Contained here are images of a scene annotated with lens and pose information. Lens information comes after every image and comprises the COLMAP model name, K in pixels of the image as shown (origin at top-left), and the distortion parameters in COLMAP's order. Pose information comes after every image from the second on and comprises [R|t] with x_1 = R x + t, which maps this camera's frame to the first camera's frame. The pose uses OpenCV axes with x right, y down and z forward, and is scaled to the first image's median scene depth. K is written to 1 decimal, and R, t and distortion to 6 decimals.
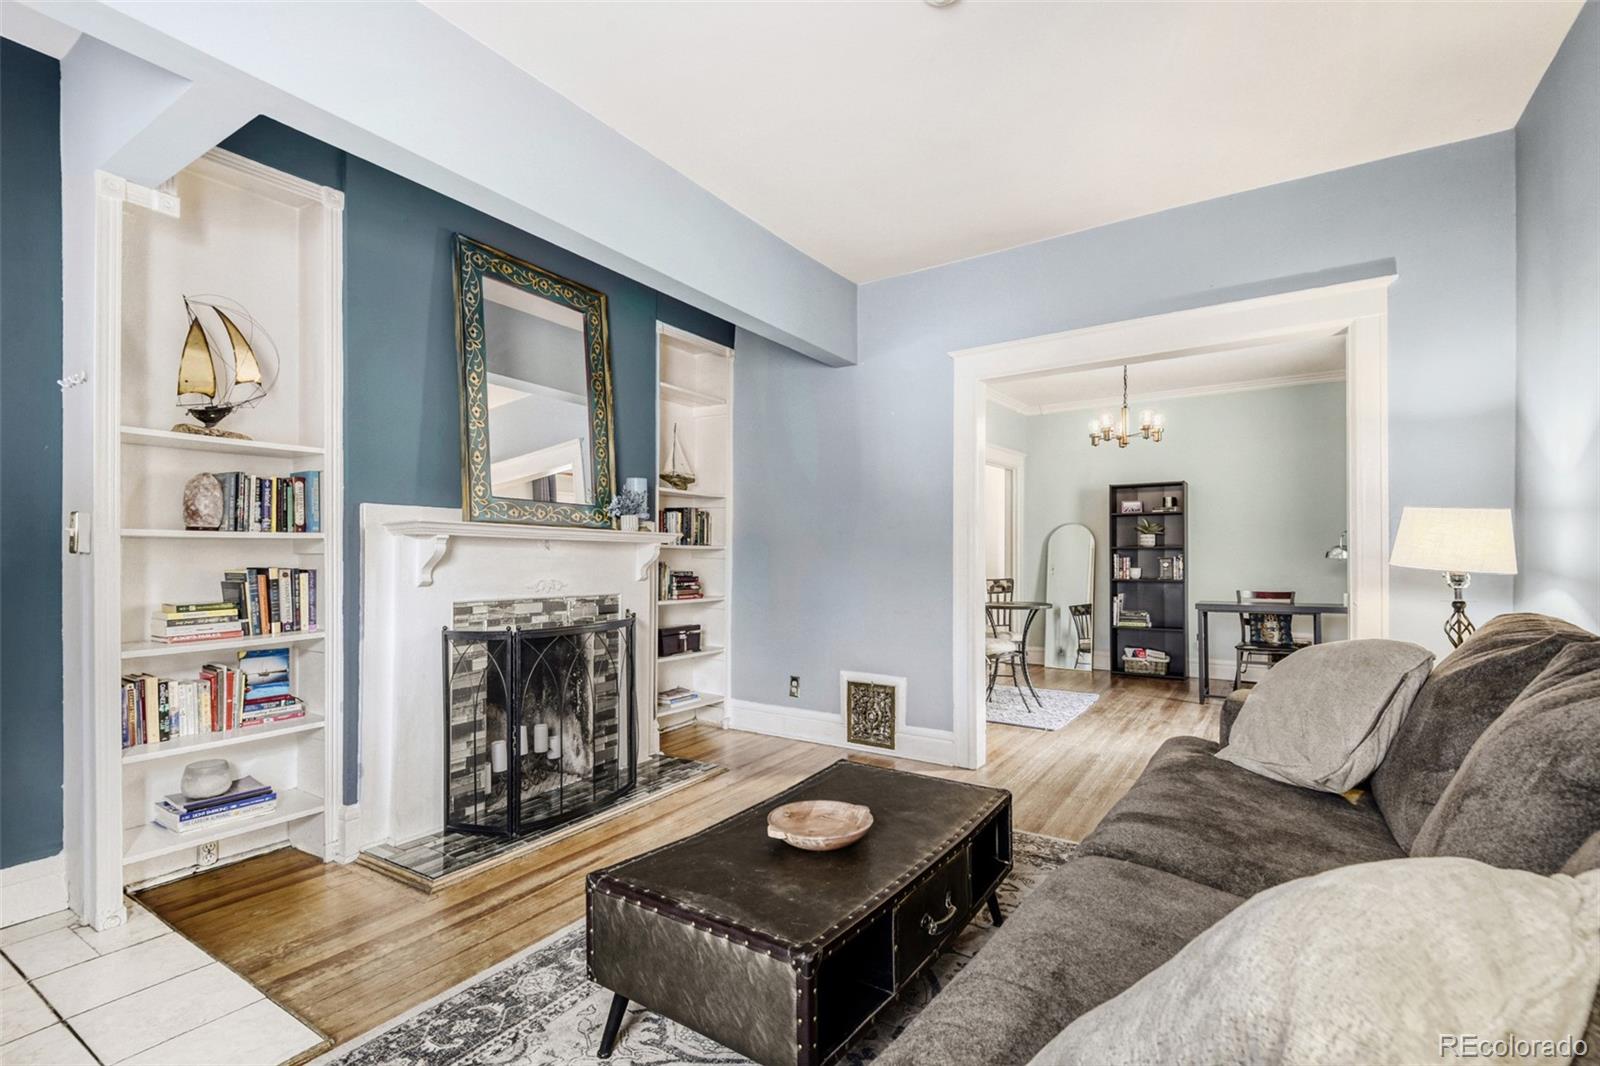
lens RADIAL K [[725.8, 0, 806.2], [0, 725.8, 551.7], [0, 0, 1]] dist [0.052619, -0.033568]
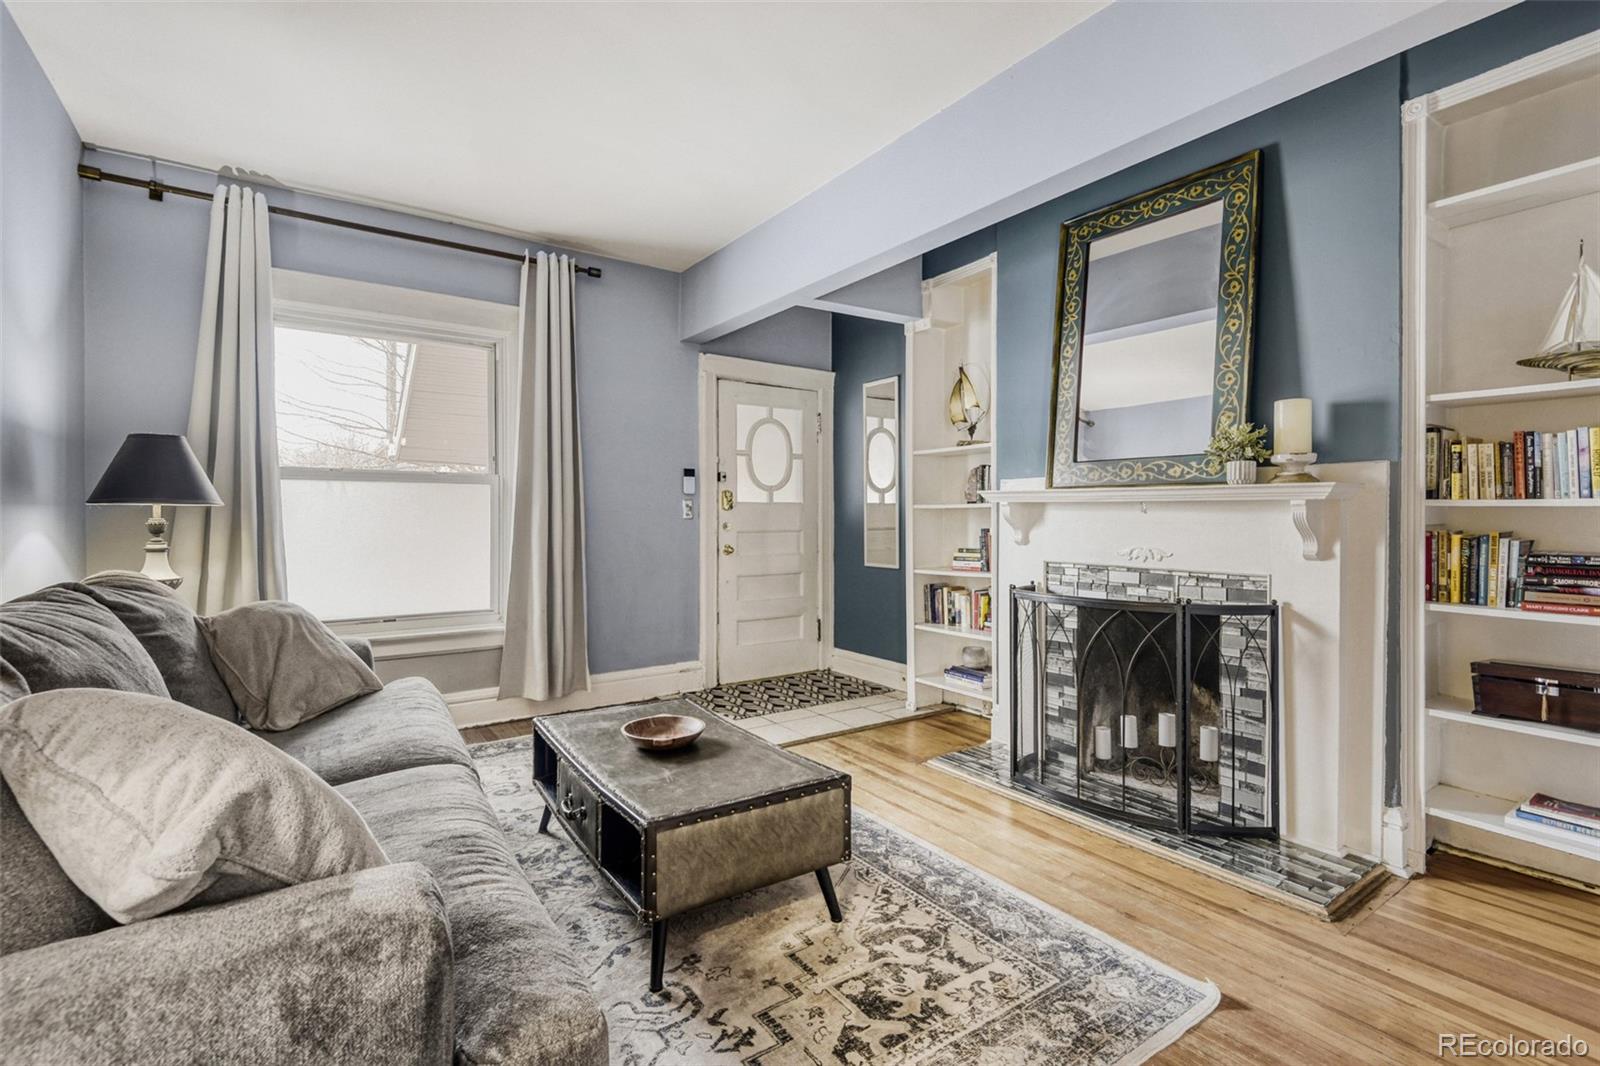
lens RADIAL K [[722.6, 0, 791.3], [0, 722.6, 512.8], [0, 0, 1]] dist [0.035550, -0.008228]
pose [[-0.379647, -0.002770, -0.925127, 0.649709], [0.007180, 0.999957, -0.005940, -0.000618], [0.925103, -0.008897, -0.379611, 1.004320]]
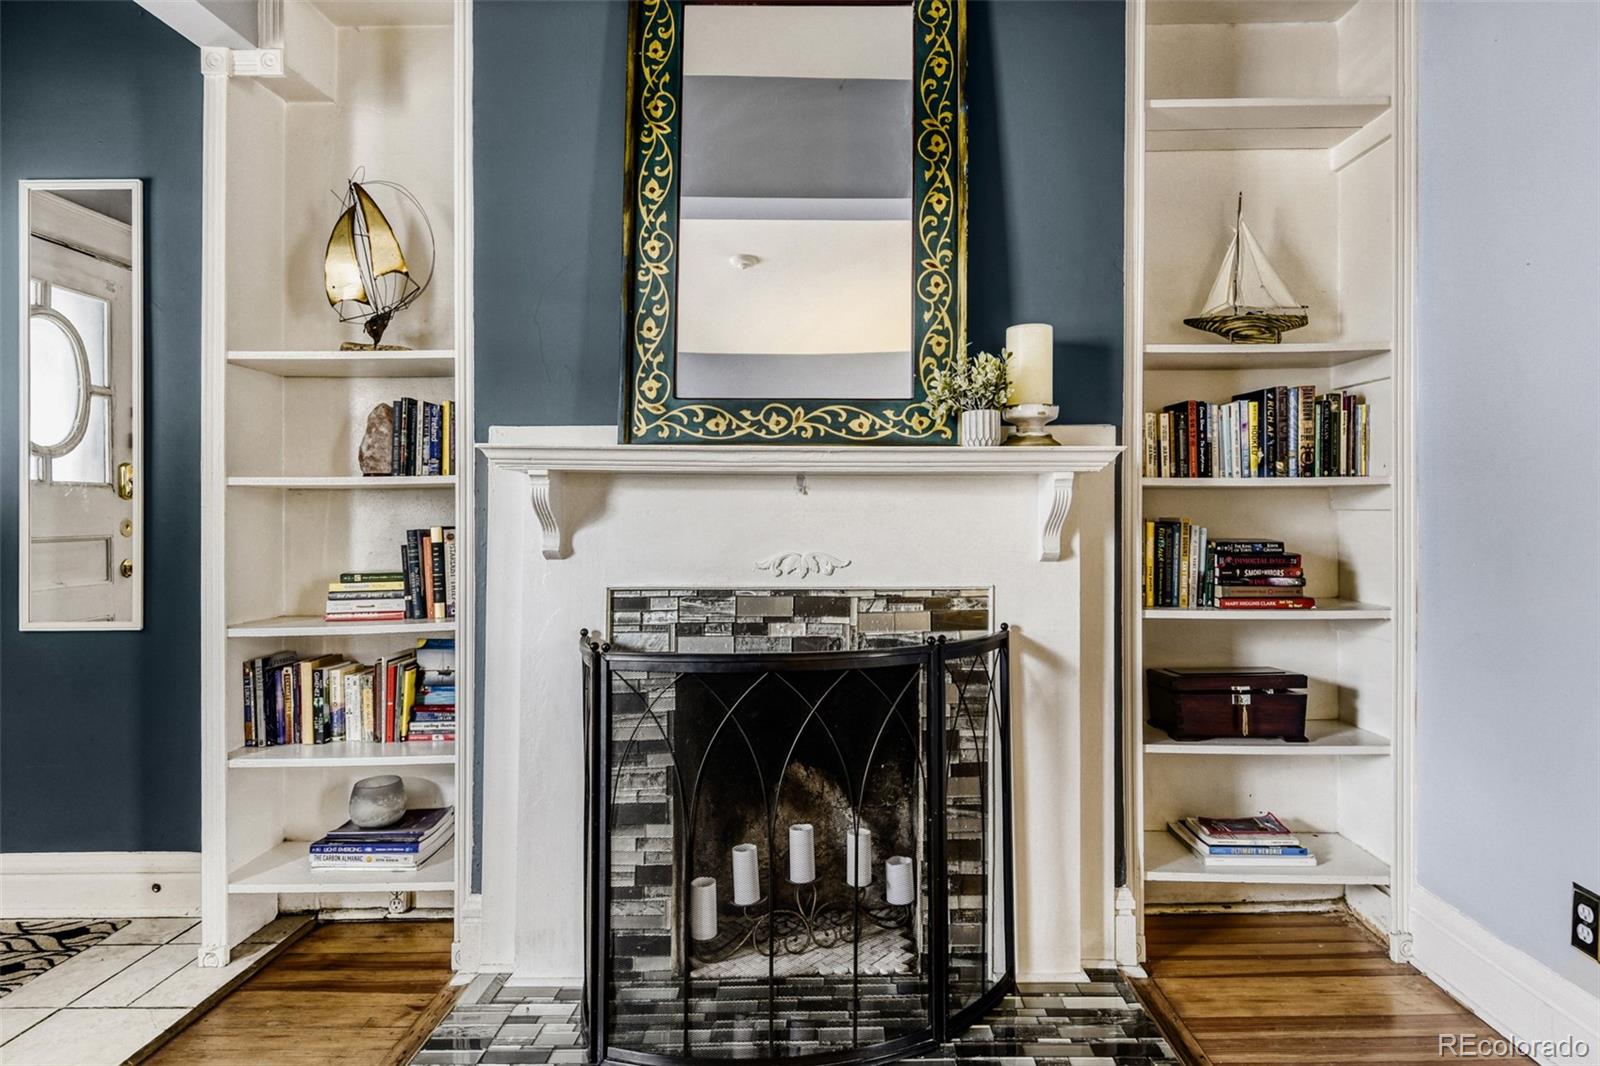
lens RADIAL K [[900.7, 0, 839.9], [0, 900.7, 510.7], [0, 0, 1]] dist [0.038987, -0.018496]
pose [[0.535064, -0.012846, -0.844714, 0.200679], [0.011436, 0.999903, -0.007962, 0.015353], [0.844734, -0.005399, 0.535159, 0.733348]]
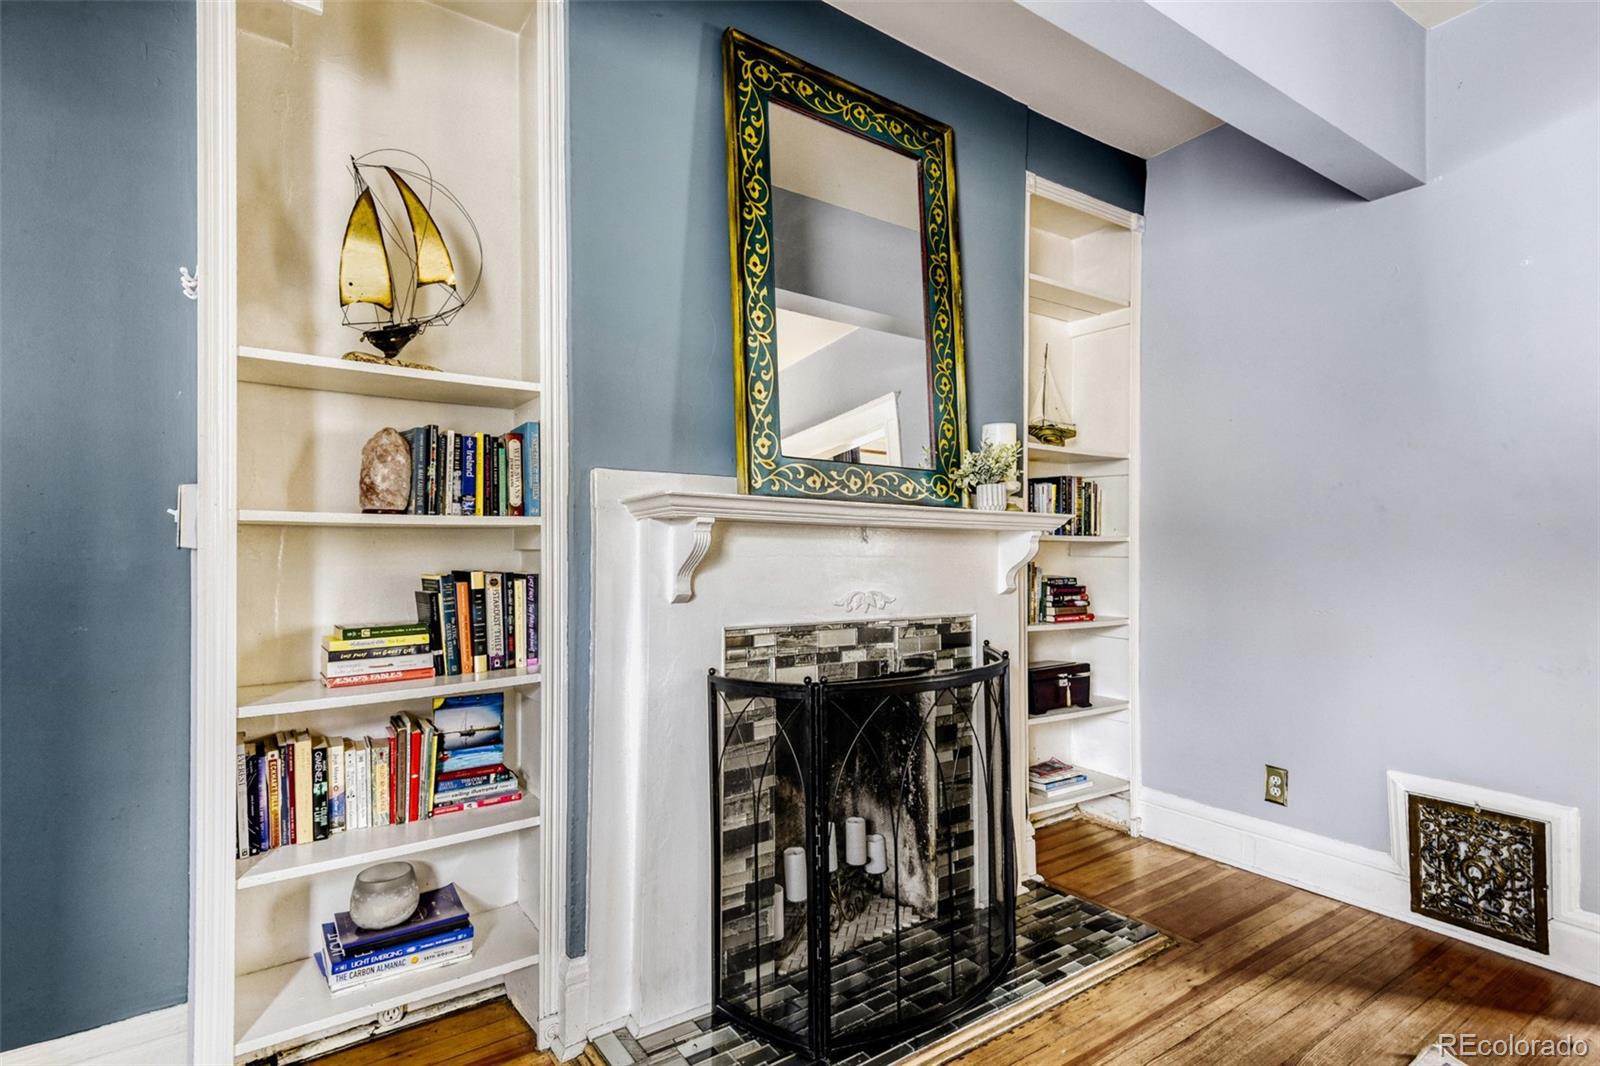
lens RADIAL K [[796.1, 0, 802.3], [0, 796.1, 543.1], [0, 0, 1]] dist [0.053823, -0.000397]
pose [[0.924747, -0.006286, -0.380531, -0.158208], [0.003586, 0.999963, -0.007805, 0.002854], [0.380566, 0.005853, 0.924735, 0.386541]]
